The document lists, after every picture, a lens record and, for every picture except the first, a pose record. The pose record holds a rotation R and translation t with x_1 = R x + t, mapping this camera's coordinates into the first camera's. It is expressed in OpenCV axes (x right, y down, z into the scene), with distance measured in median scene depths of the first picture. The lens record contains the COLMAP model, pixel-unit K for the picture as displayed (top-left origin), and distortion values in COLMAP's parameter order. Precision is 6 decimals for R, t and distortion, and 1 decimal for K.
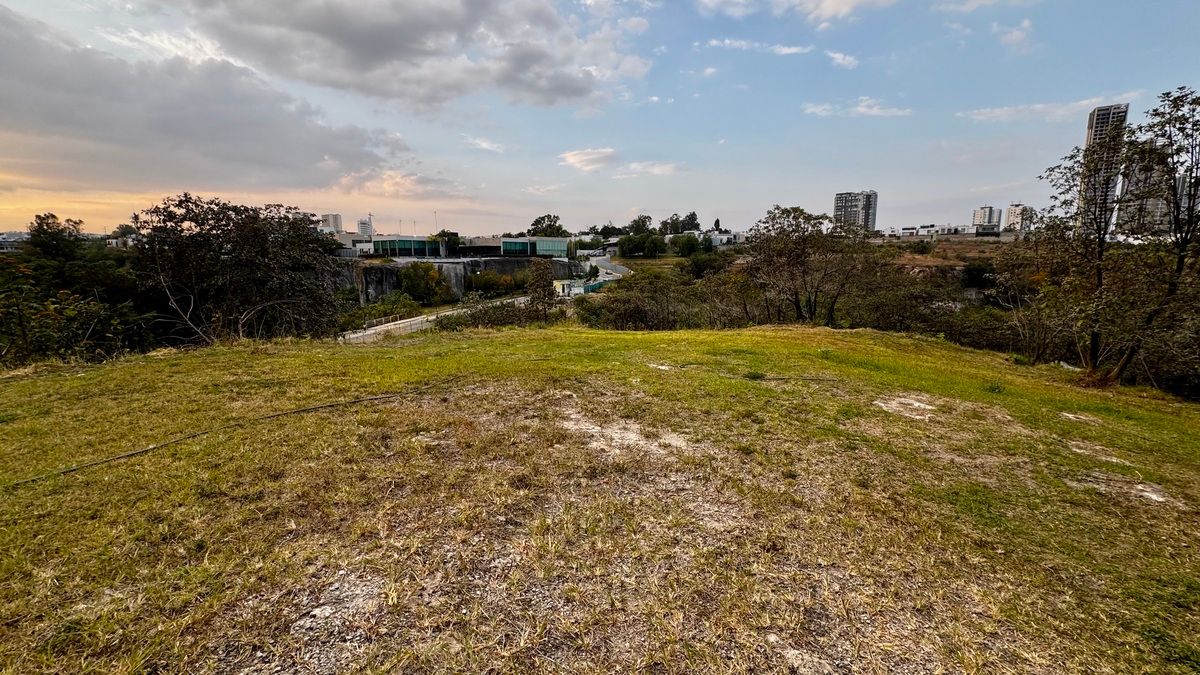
lens RADIAL K [[498.0, 0, 600.5], [0, 498.0, 334.6], [0, 0, 1]] dist [-0.000681, -0.000743]
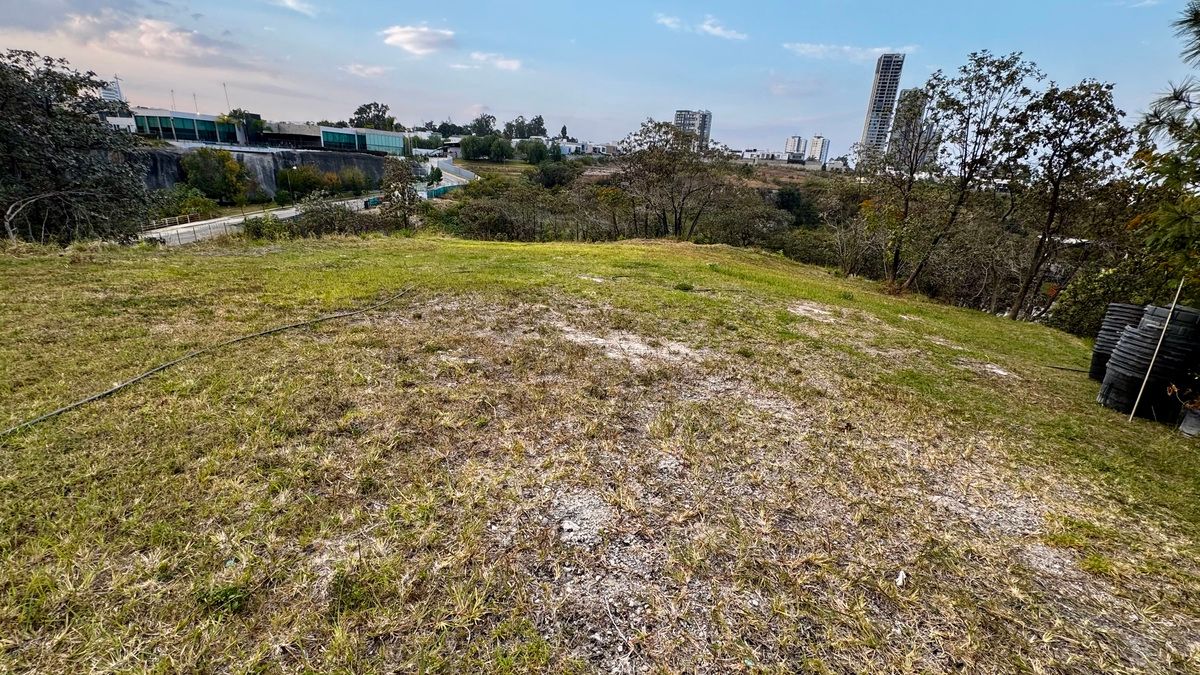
lens RADIAL K [[498.0, 0, 600.5], [0, 498.0, 334.6], [0, 0, 1]] dist [-0.000681, -0.000743]
pose [[0.952186, -0.035620, 0.303436, -0.023504], [-0.018032, 0.984897, 0.172200, 0.000088], [-0.304987, -0.169437, 0.937163, 0.003119]]
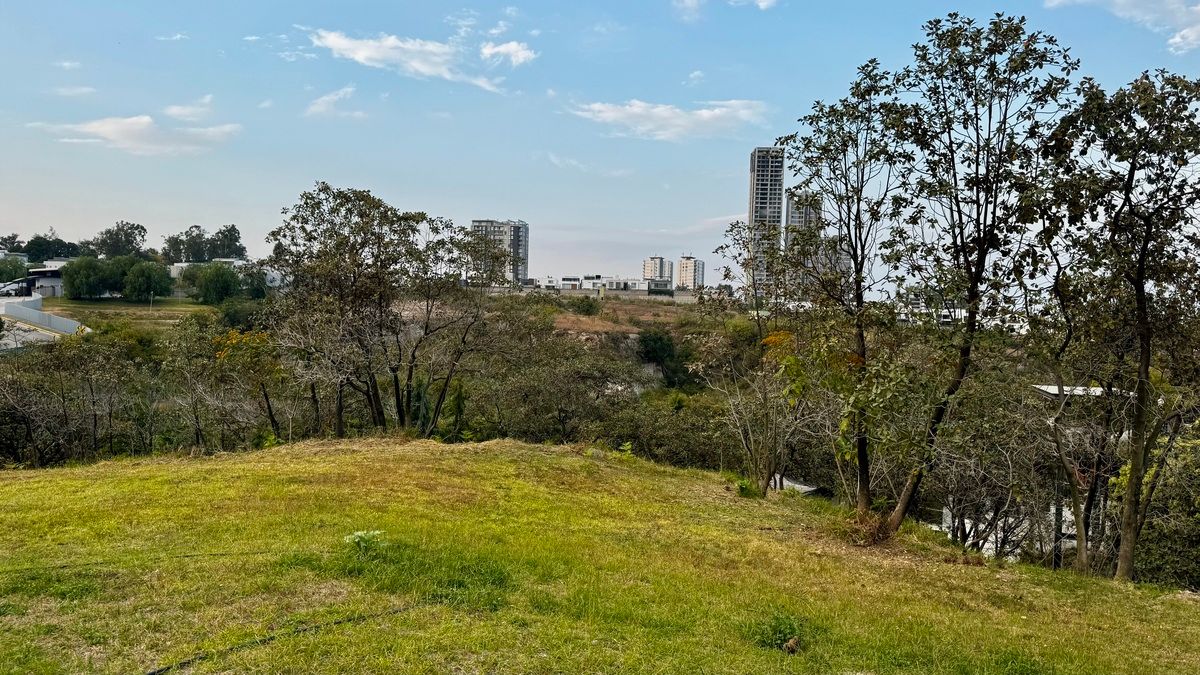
lens RADIAL K [[825.5, 0, 604.0], [0, 825.5, 344.1], [0, 0, 1]] dist [0.089811, -0.125321]
pose [[0.831766, 0.014929, 0.554925, 0.051456], [0.049952, 0.993570, -0.101602, -0.006209], [-0.552874, 0.112228, 0.825673, 0.081550]]
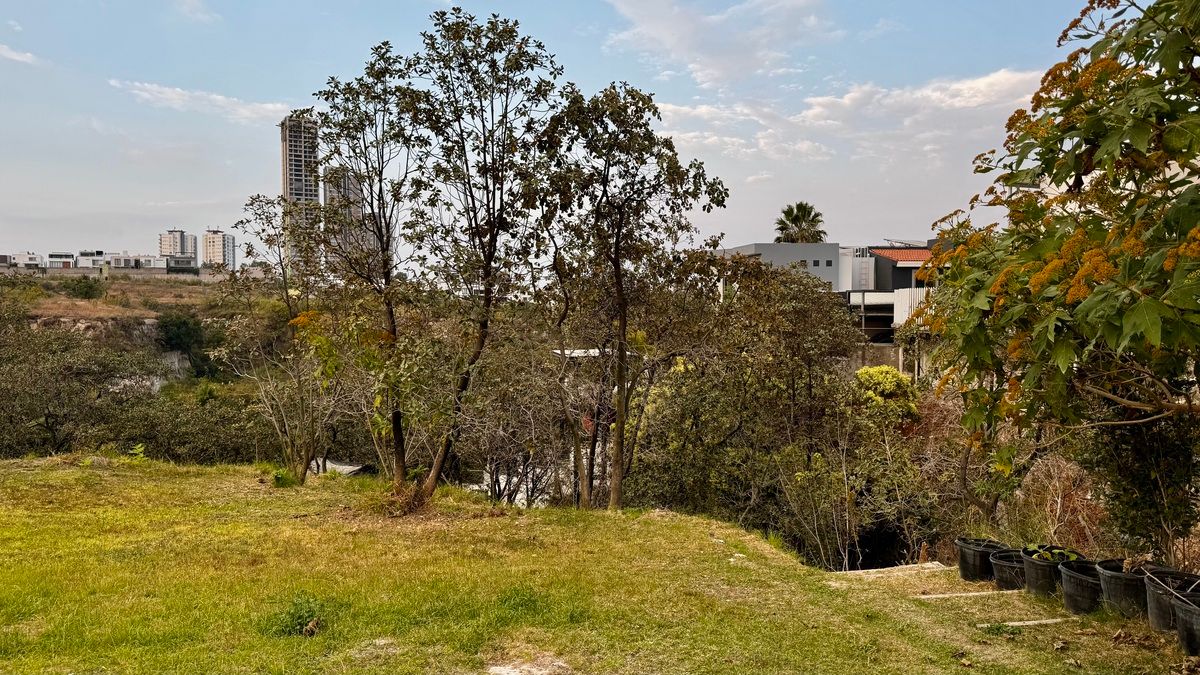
lens RADIAL K [[825.5, 0, 604.0], [0, 825.5, 344.1], [0, 0, 1]] dist [0.089811, -0.125321]
pose [[0.437557, -0.038292, 0.898375, 0.052676], [0.135913, 0.990430, -0.023982, -0.005949], [-0.888860, 0.132594, 0.438574, 0.076961]]
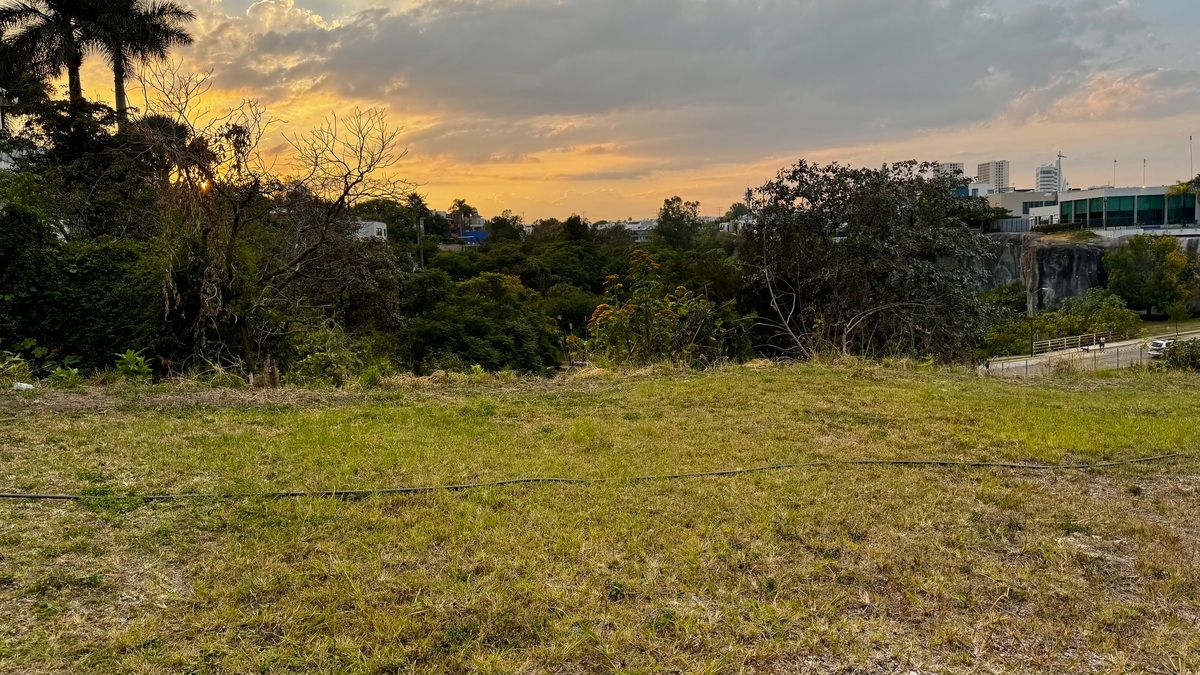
lens RADIAL K [[869.2, 0, 600.0], [0, 869.2, 337.5], [0, 0, 1]] dist [-0.004433, -0.002255]
pose [[0.614800, 0.059528, -0.786433, 0.008004], [-0.084000, 0.996418, 0.009755, 0.000017], [0.784197, 0.060063, 0.617598, -0.009373]]
